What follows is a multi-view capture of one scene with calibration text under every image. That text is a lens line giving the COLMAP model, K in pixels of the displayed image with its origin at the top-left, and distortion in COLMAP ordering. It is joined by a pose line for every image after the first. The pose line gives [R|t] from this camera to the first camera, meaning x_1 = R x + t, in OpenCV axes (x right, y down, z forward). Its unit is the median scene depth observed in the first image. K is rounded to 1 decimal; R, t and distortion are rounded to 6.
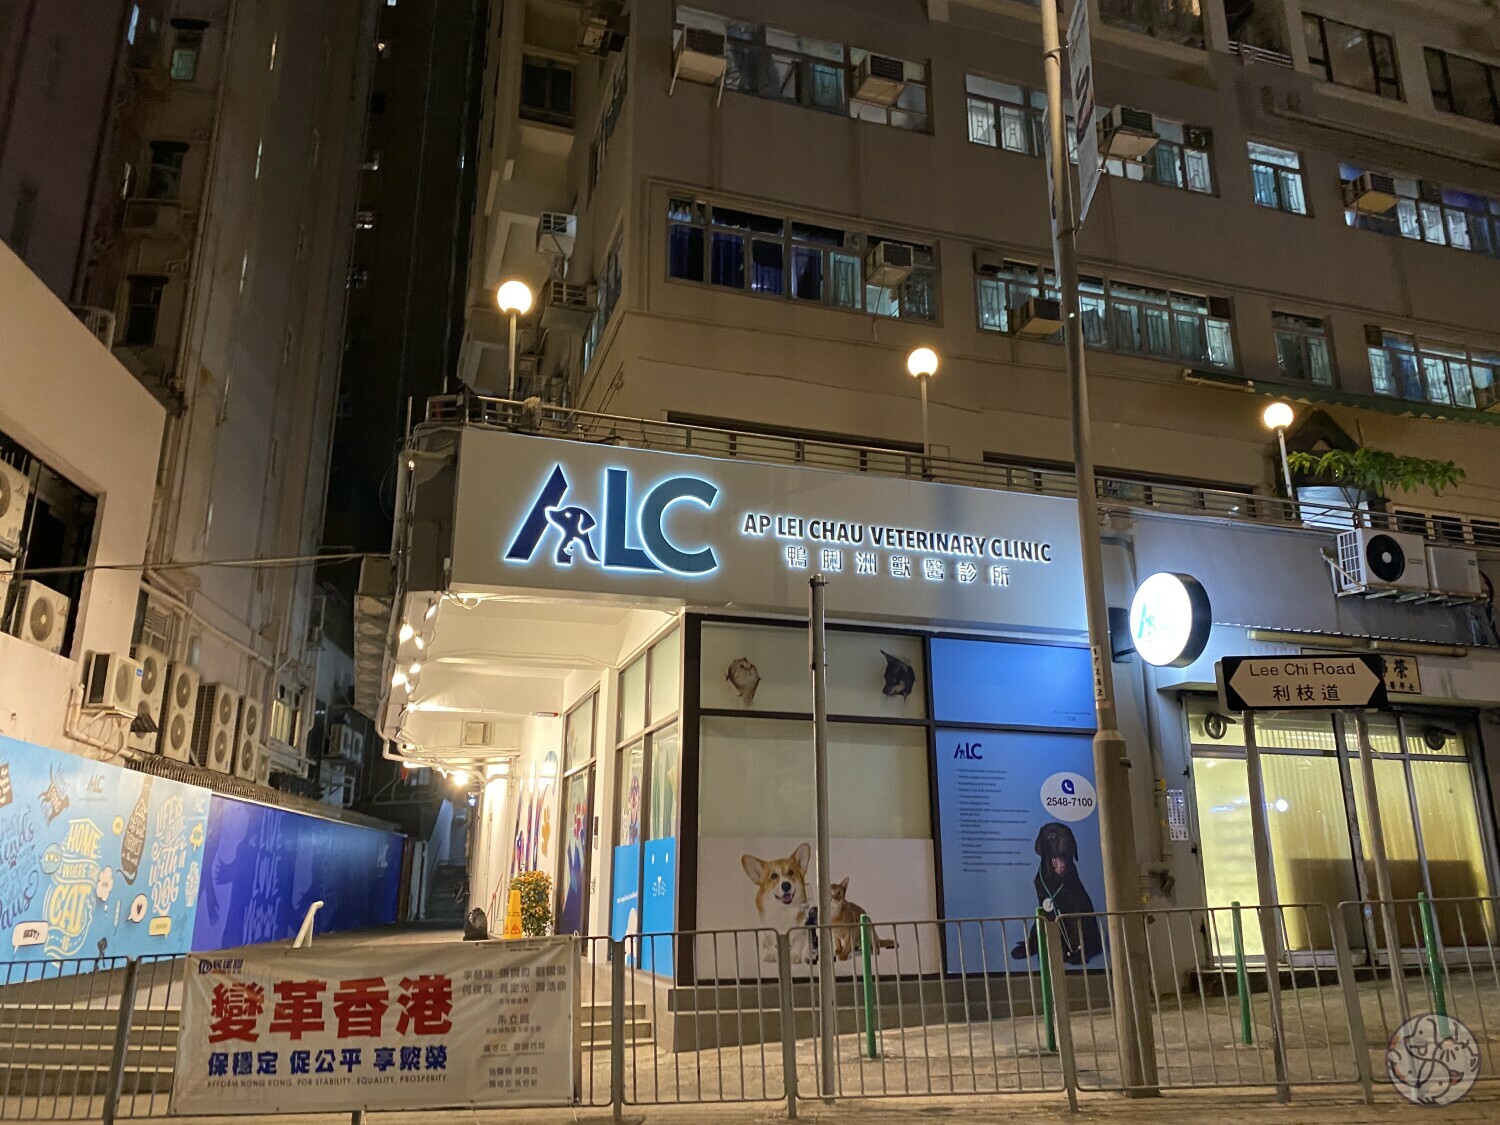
lens RADIAL K [[1131.1, 0, 750.0], [0, 1131.1, 562.5], [0, 0, 1]] dist [0.005644, -0.002842]
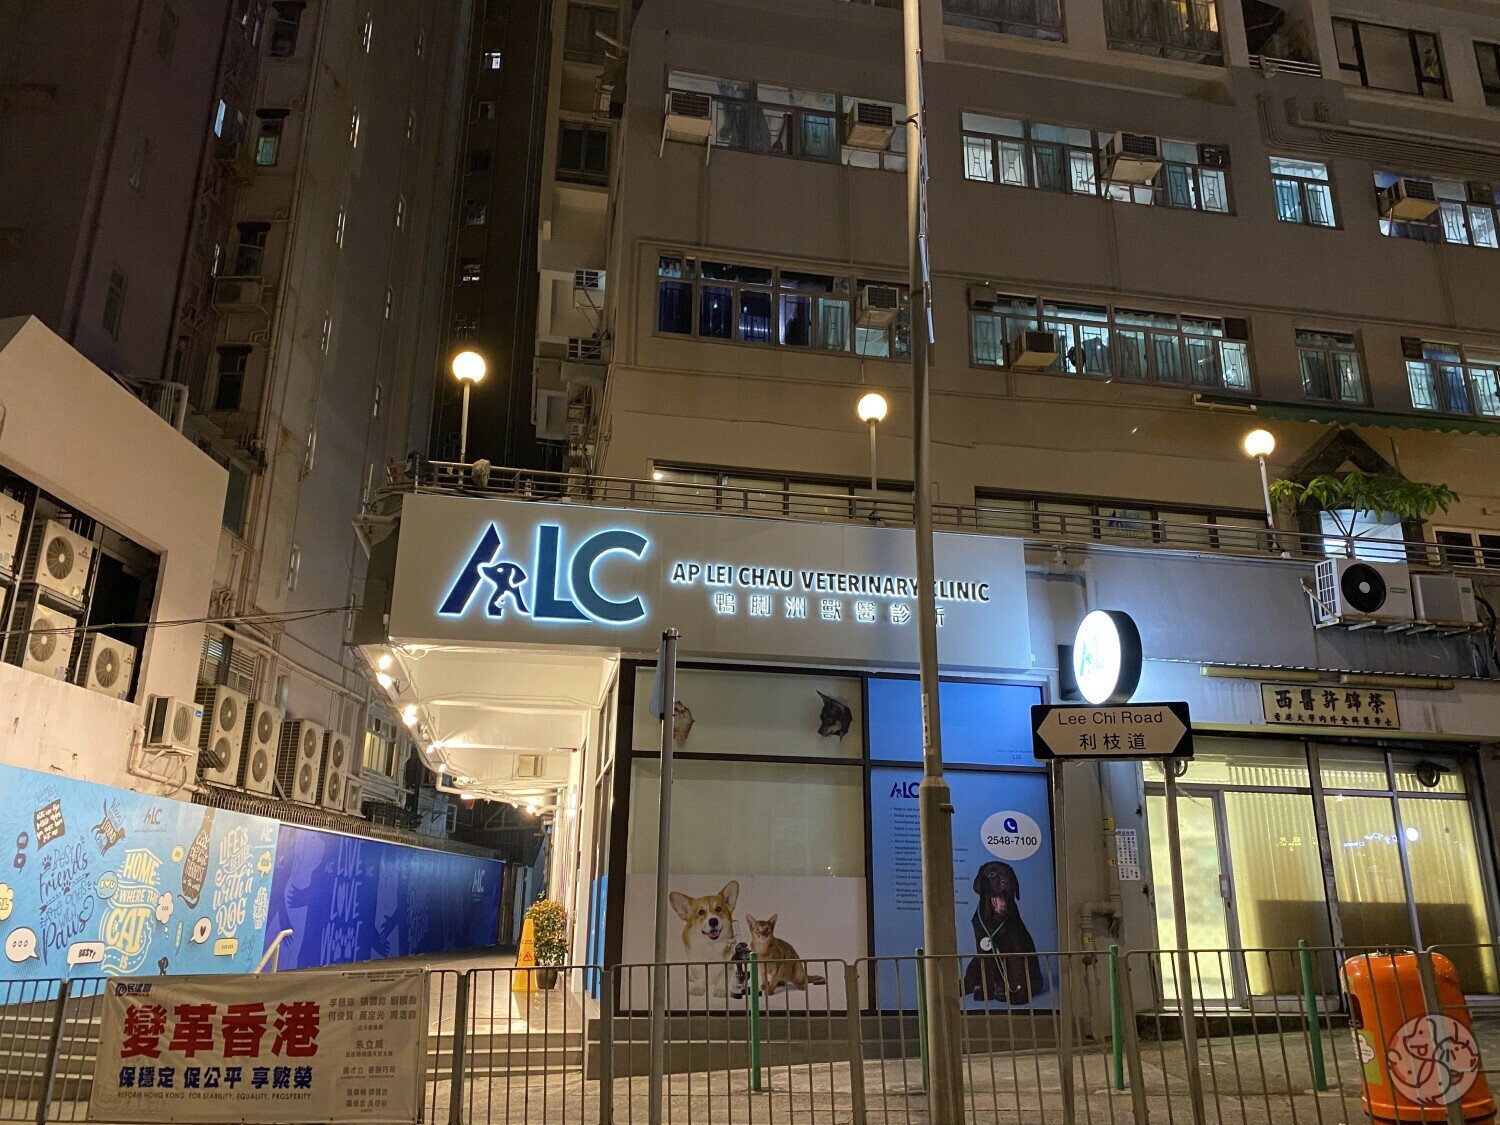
lens RADIAL K [[1131.1, 0, 750.0], [0, 1131.1, 562.5], [0, 0, 1]] dist [0.005644, -0.002842]
pose [[0.991445, -0.025282, -0.128057, 0.144760], [0.022647, 0.999502, -0.021986, -0.014070], [0.128549, 0.018898, 0.991523, -0.022232]]
